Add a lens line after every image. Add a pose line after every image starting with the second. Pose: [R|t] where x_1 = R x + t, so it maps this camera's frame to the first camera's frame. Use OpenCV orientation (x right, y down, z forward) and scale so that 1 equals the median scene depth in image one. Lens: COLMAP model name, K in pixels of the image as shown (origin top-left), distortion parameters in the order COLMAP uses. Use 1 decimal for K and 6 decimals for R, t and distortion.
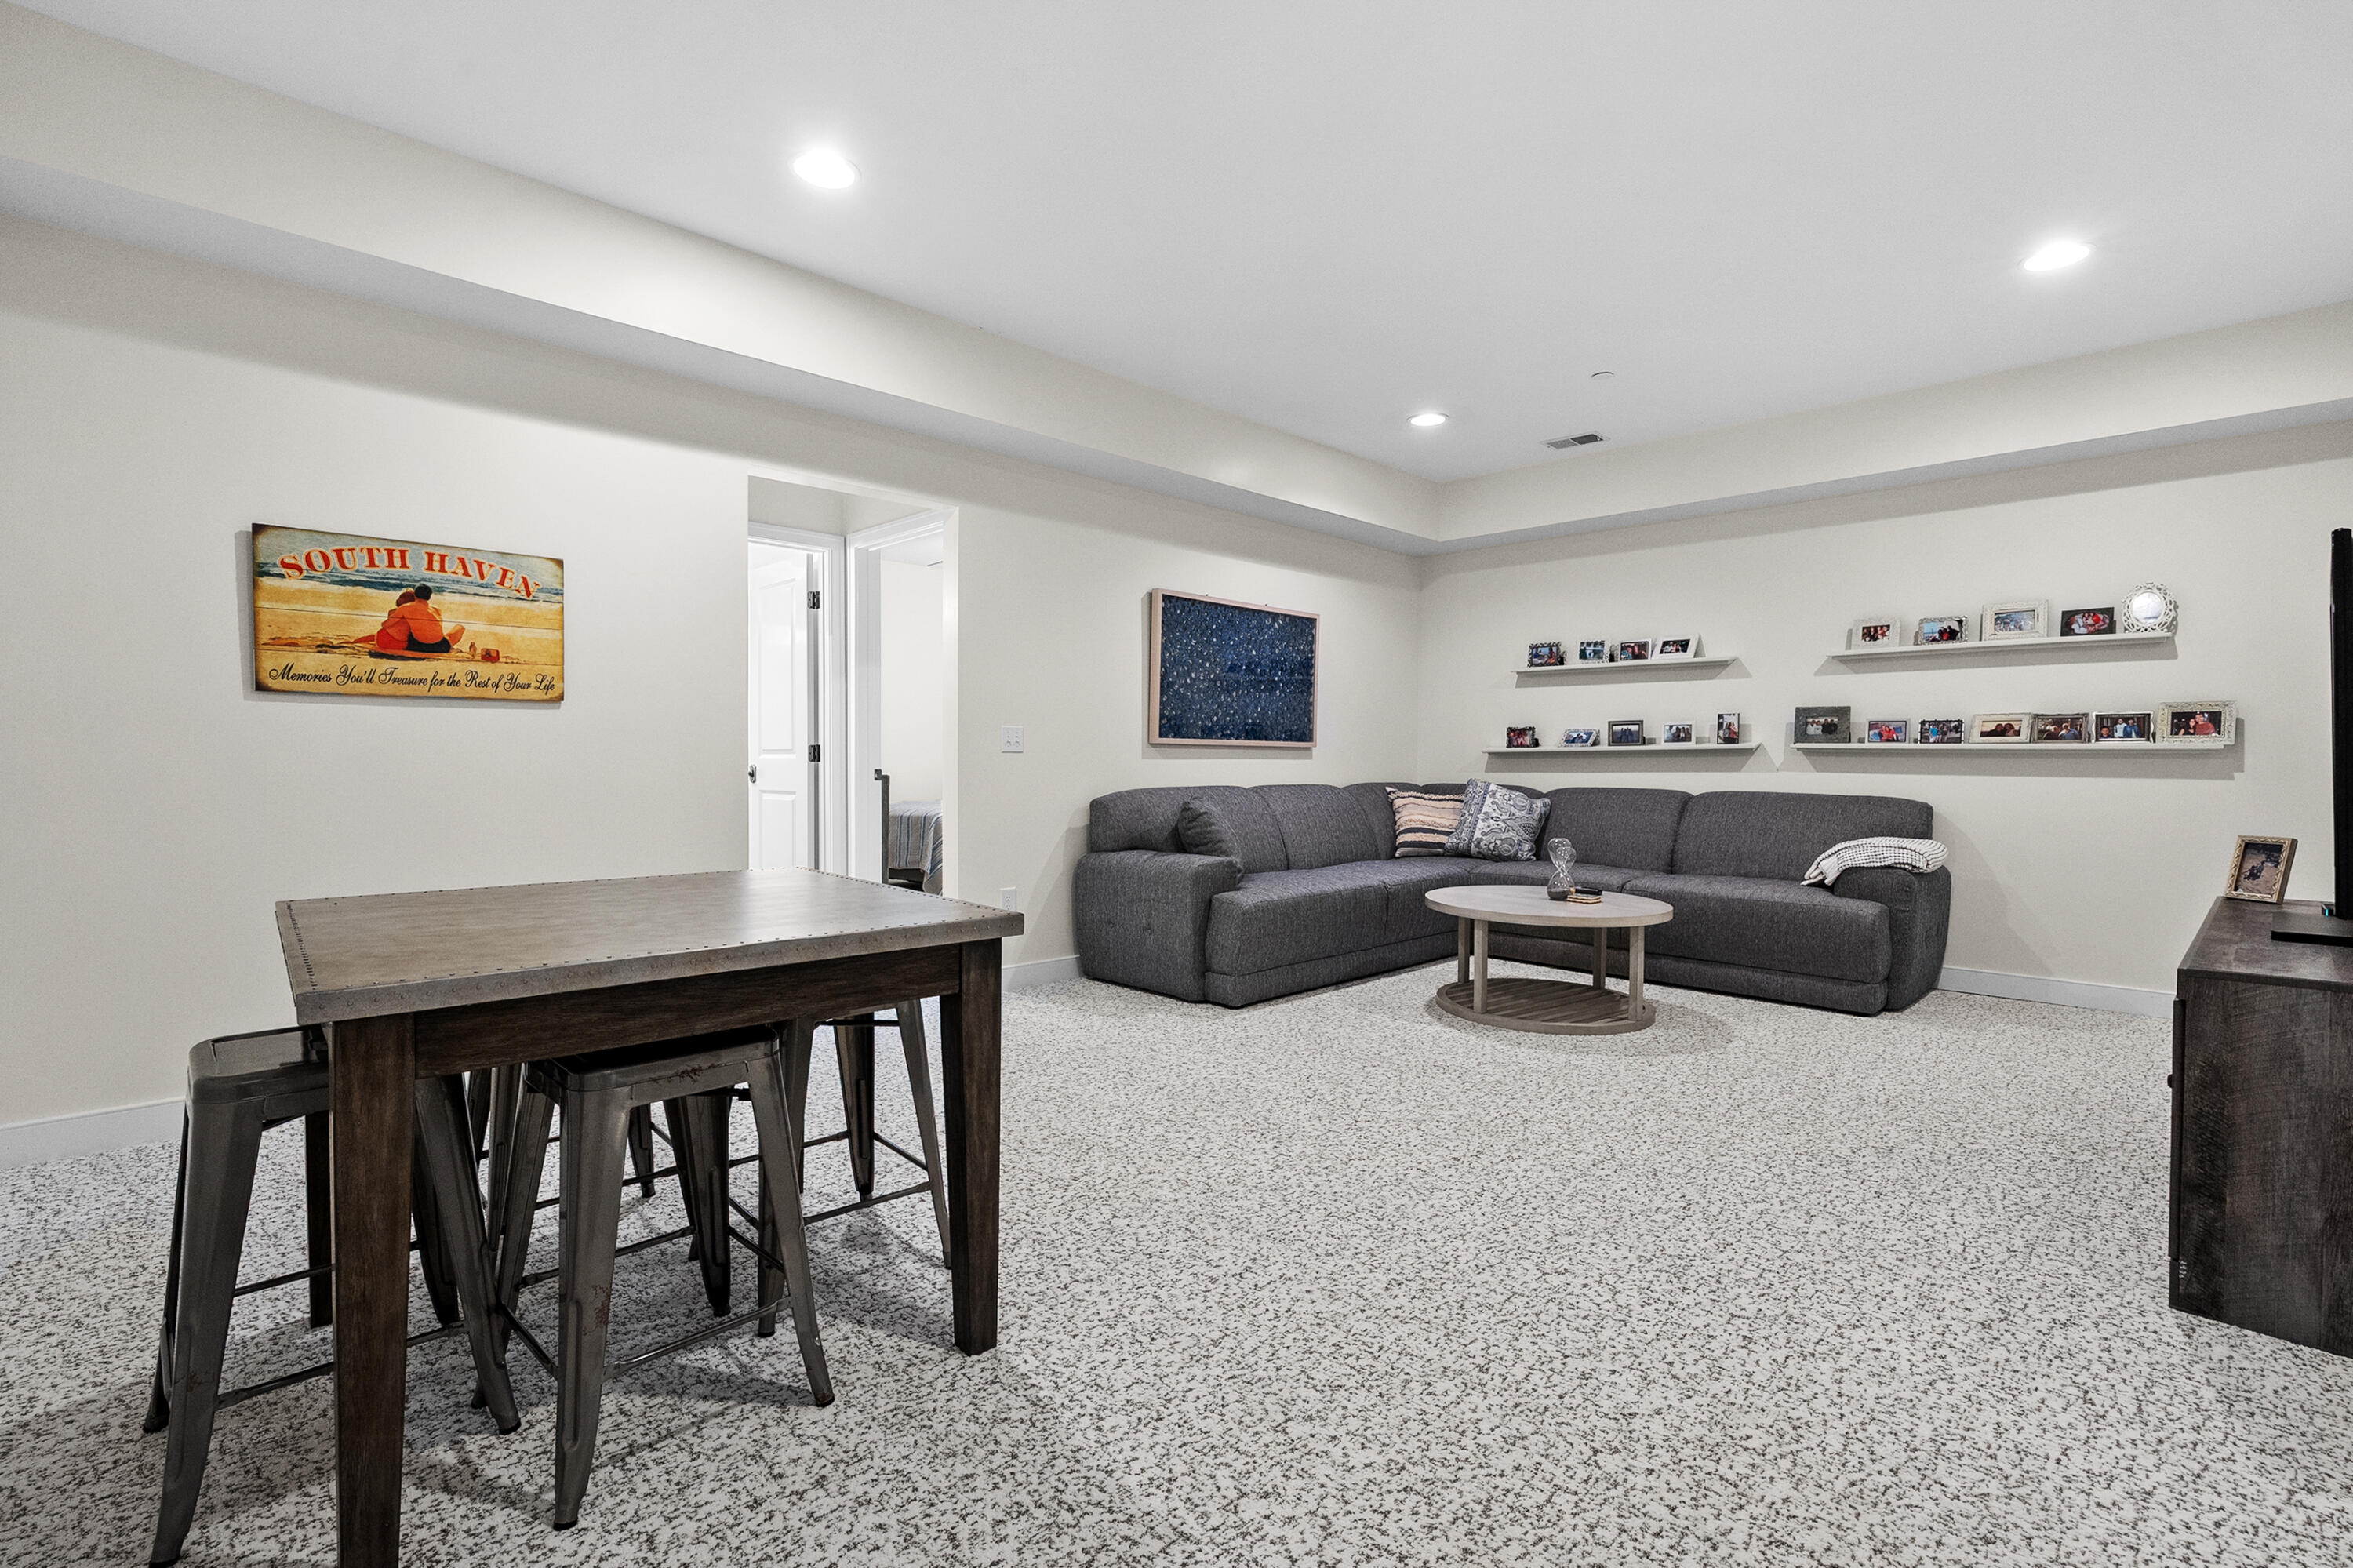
lens RADIAL K [[1081.0, 0, 1170.4], [0, 1081.0, 775.6], [0, 0, 1]] dist [0.002425, 0.000198]
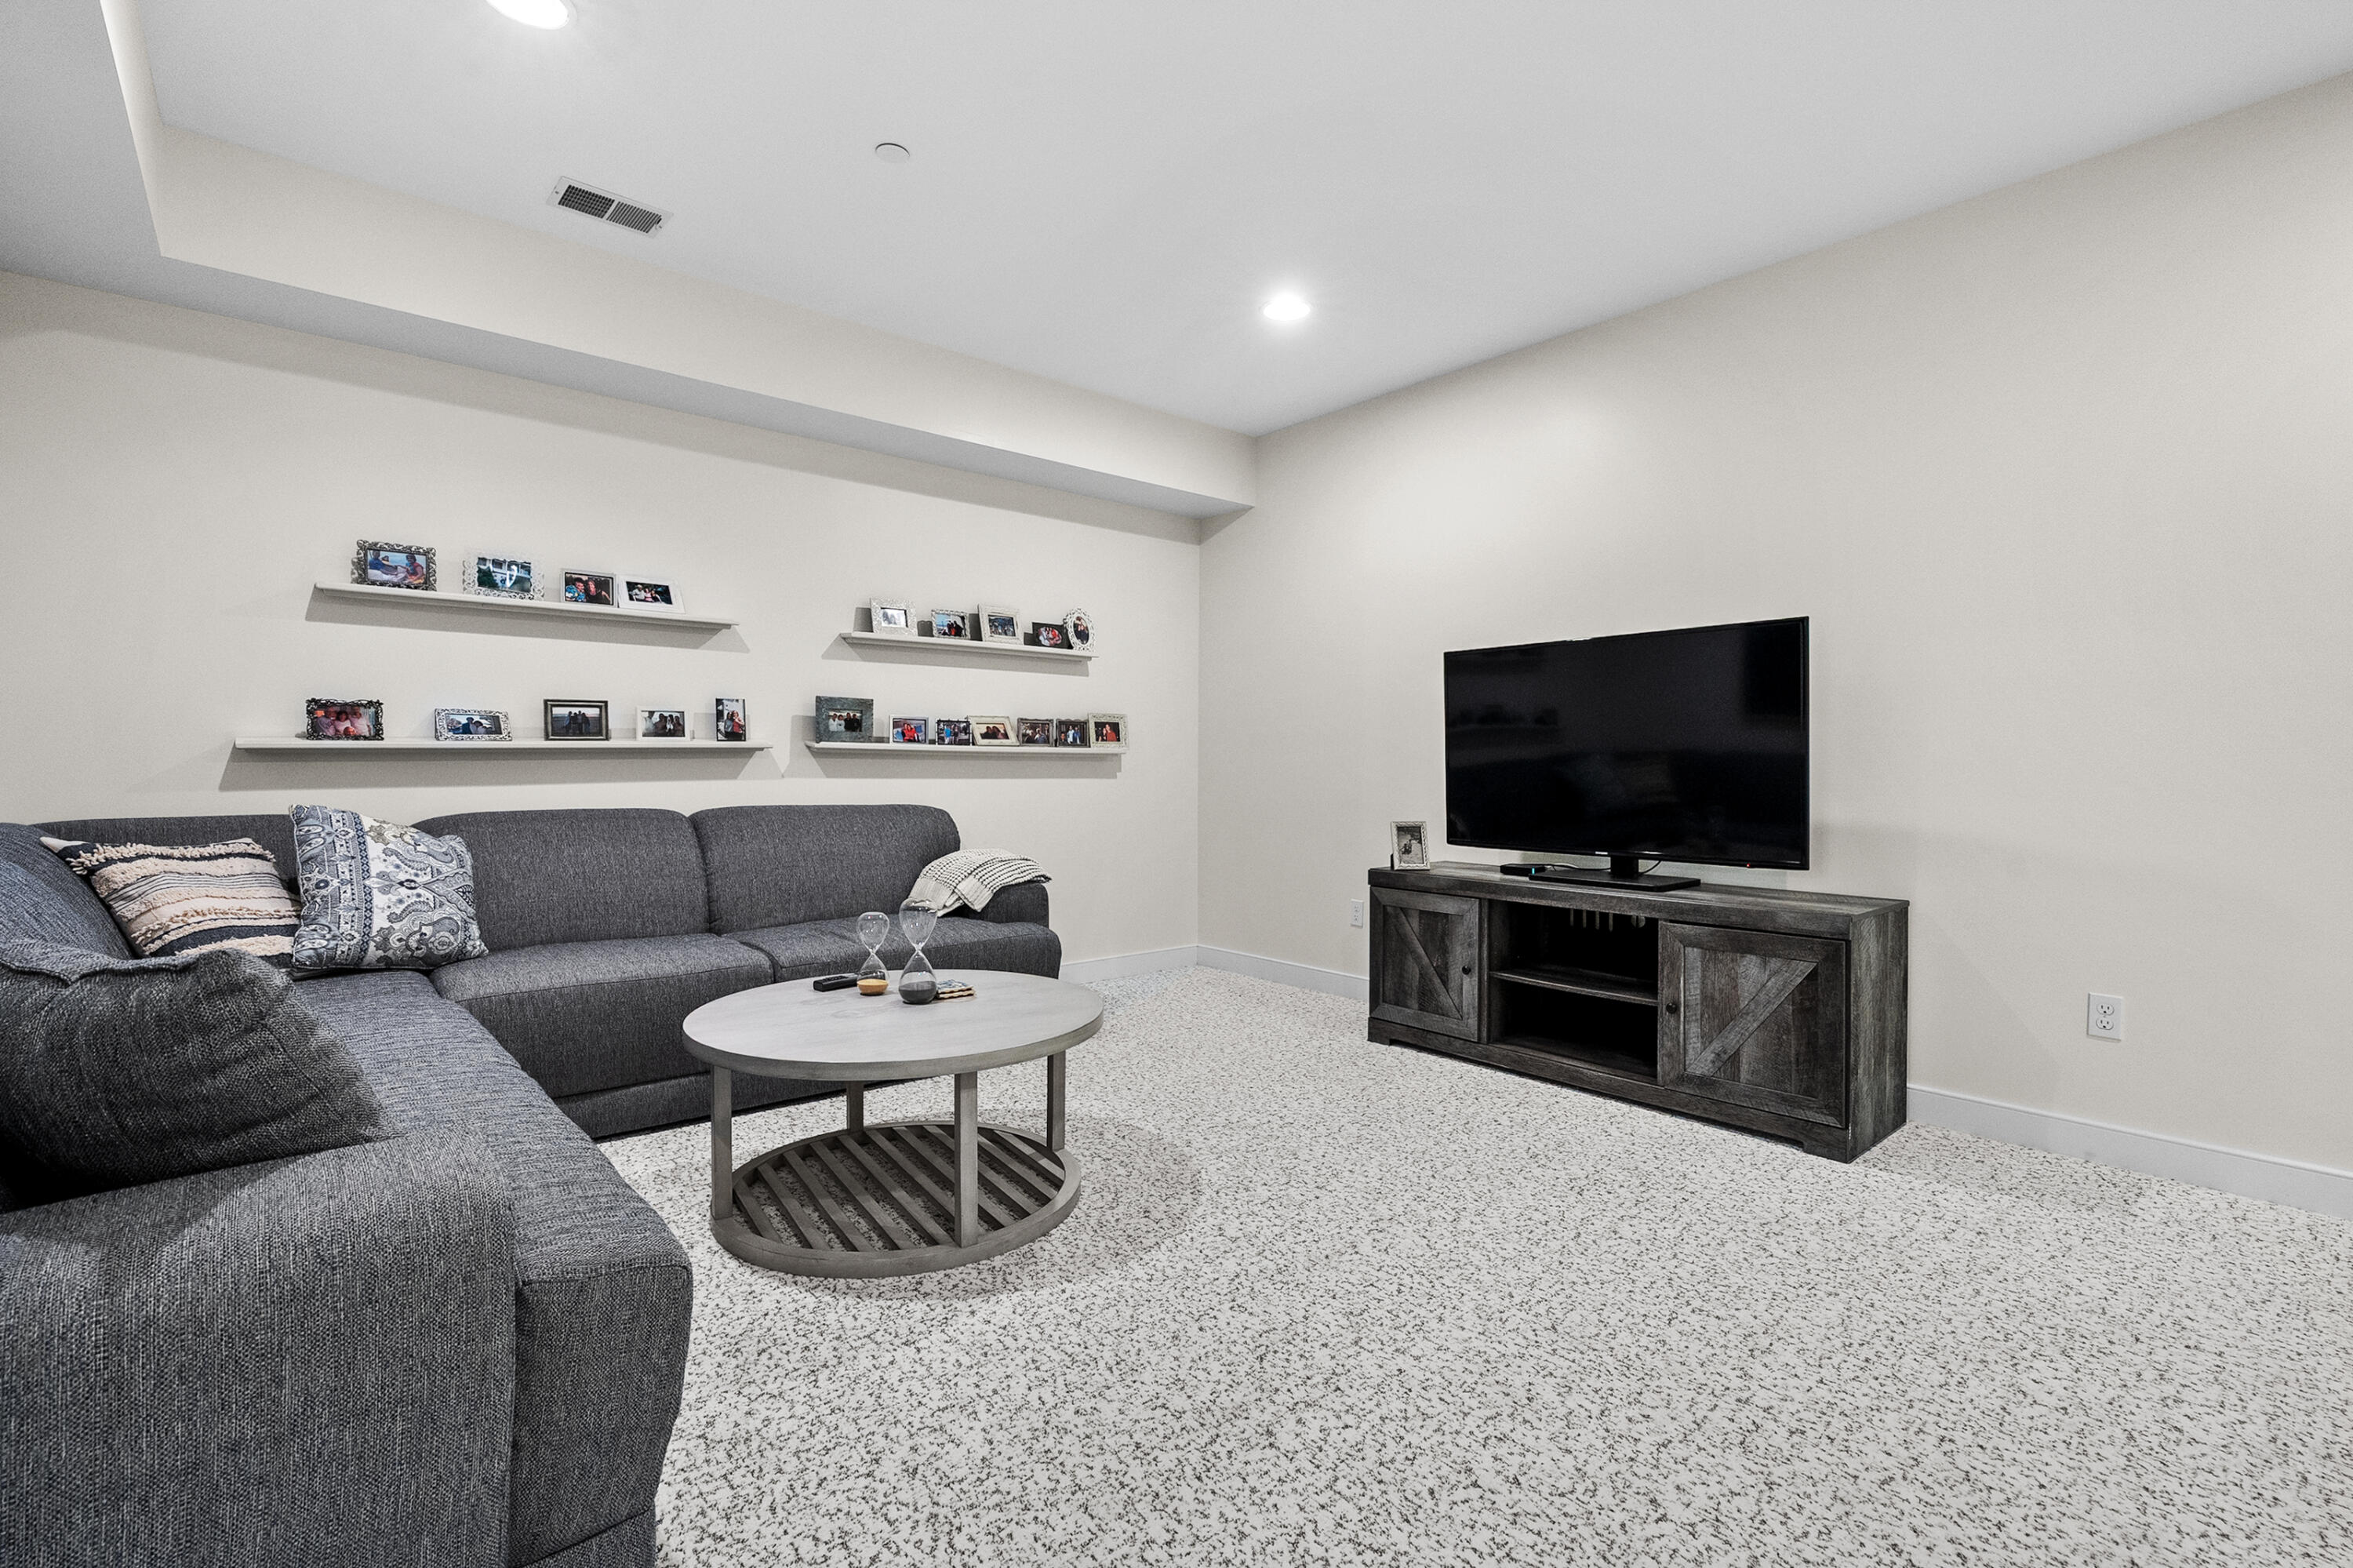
lens RADIAL K [[1062.7, 0, 1172.5], [0, 1062.7, 772.0], [0, 0, 1]] dist [-0.004370, 0.001310]
pose [[0.055720, -0.013293, 0.998358, -0.174885], [0.012798, 0.999839, 0.012598, -0.013763], [-0.998364, 0.012075, 0.055881, 0.667426]]
